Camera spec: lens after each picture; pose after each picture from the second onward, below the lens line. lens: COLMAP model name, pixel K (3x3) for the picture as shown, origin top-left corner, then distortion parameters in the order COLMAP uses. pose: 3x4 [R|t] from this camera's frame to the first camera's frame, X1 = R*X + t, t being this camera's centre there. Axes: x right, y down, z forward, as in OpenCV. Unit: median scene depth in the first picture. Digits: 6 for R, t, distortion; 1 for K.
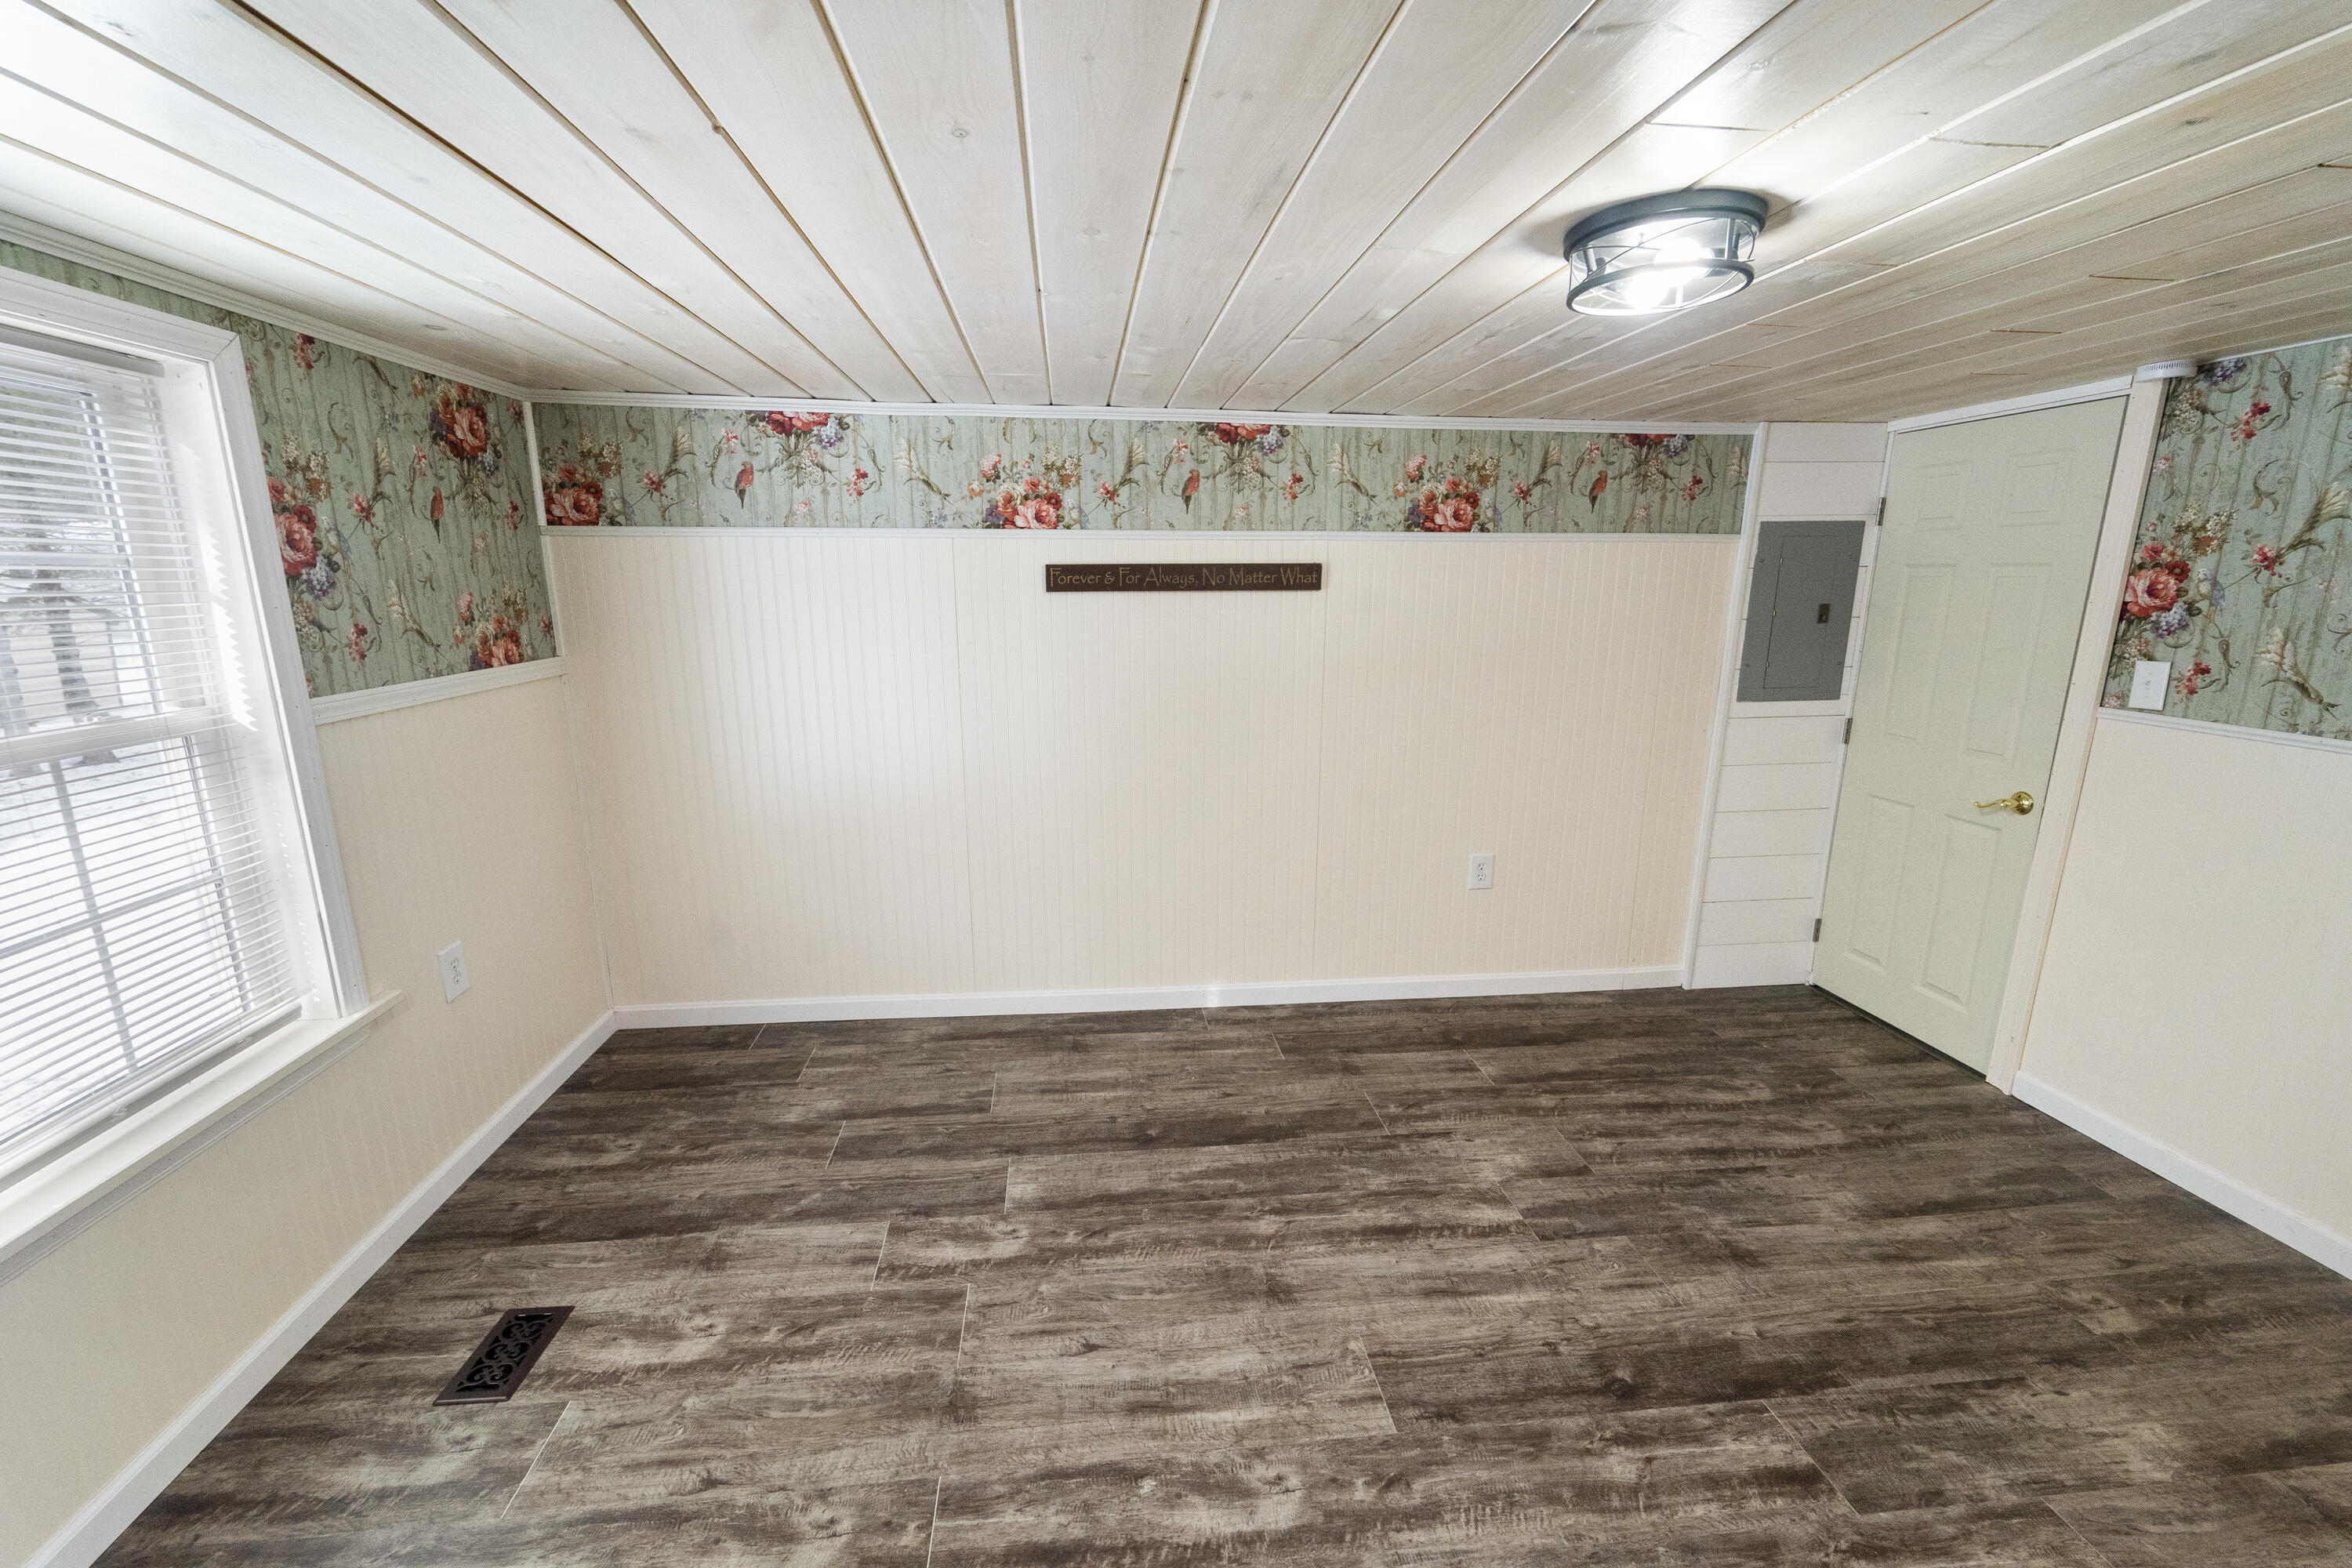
lens RADIAL K [[940.1, 0, 1168.5], [0, 940.1, 787.8], [0, 0, 1]] dist [0.004280, -0.002666]
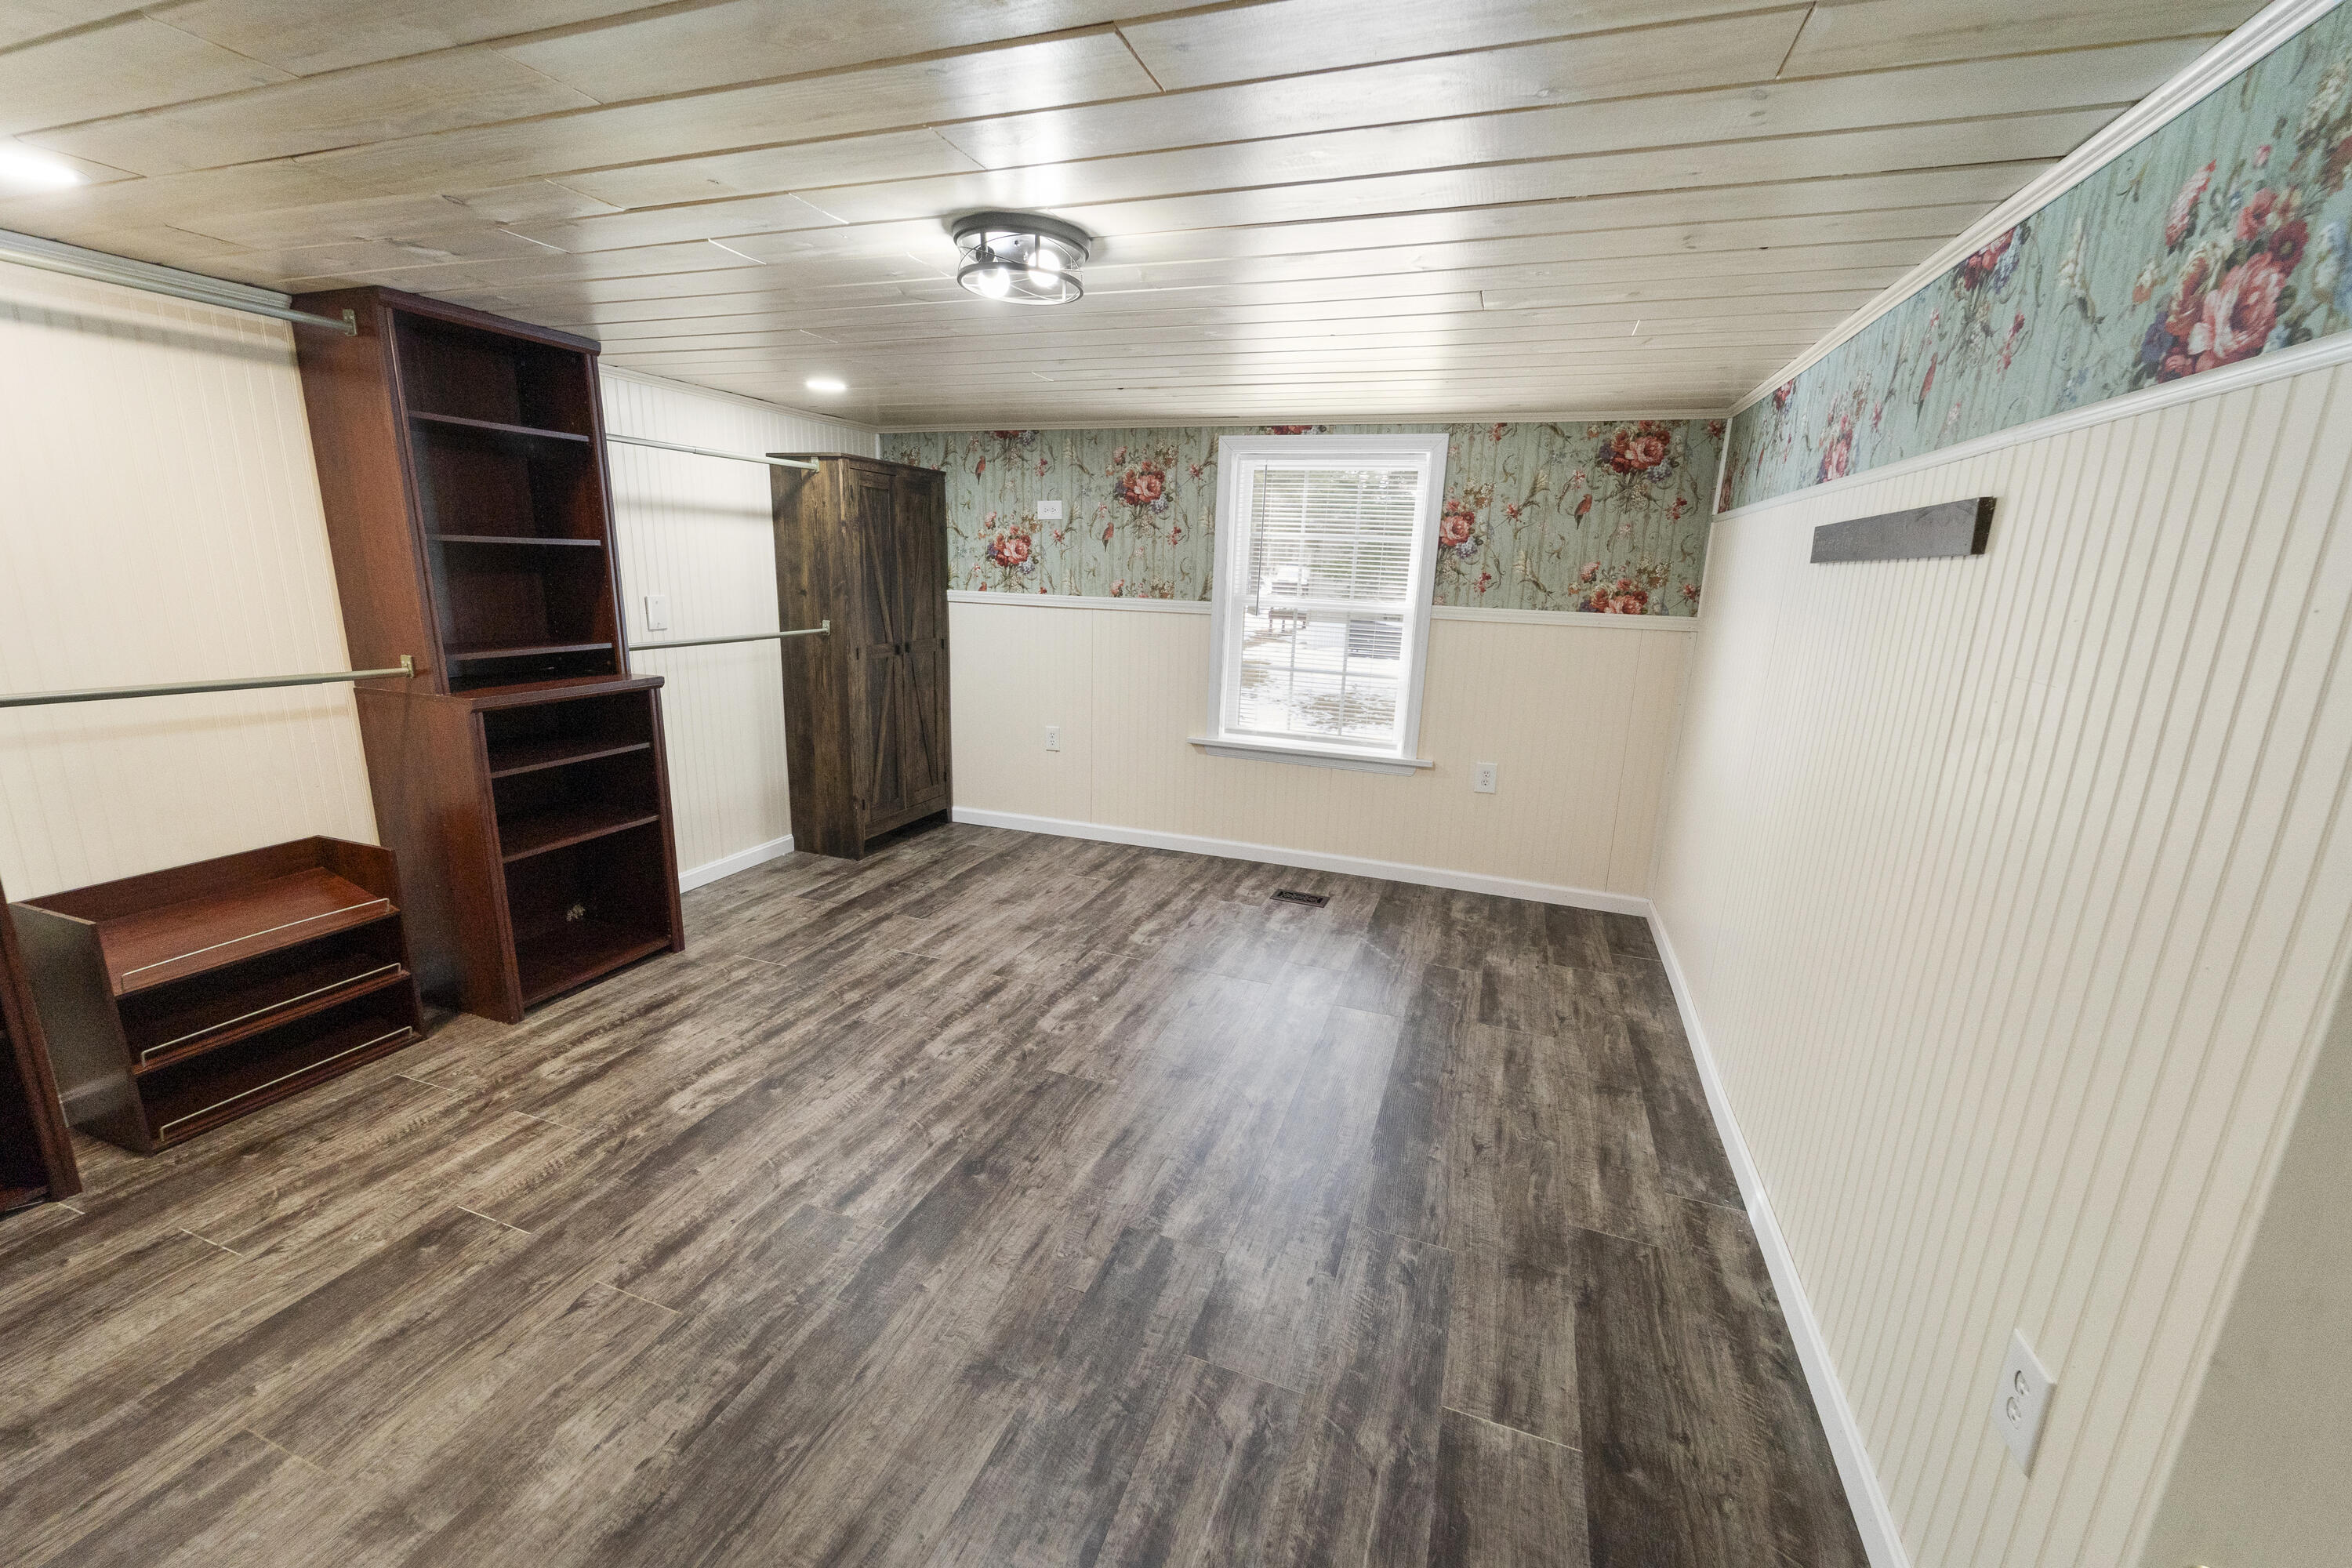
lens RADIAL K [[940.1, 0, 1168.5], [0, 940.1, 787.8], [0, 0, 1]] dist [0.004280, -0.002666]
pose [[-0.437711, 0.194799, -0.877760, 0.997628], [-0.233923, 0.917956, 0.320370, -0.202727], [0.868152, 0.345558, -0.356232, 1.094970]]
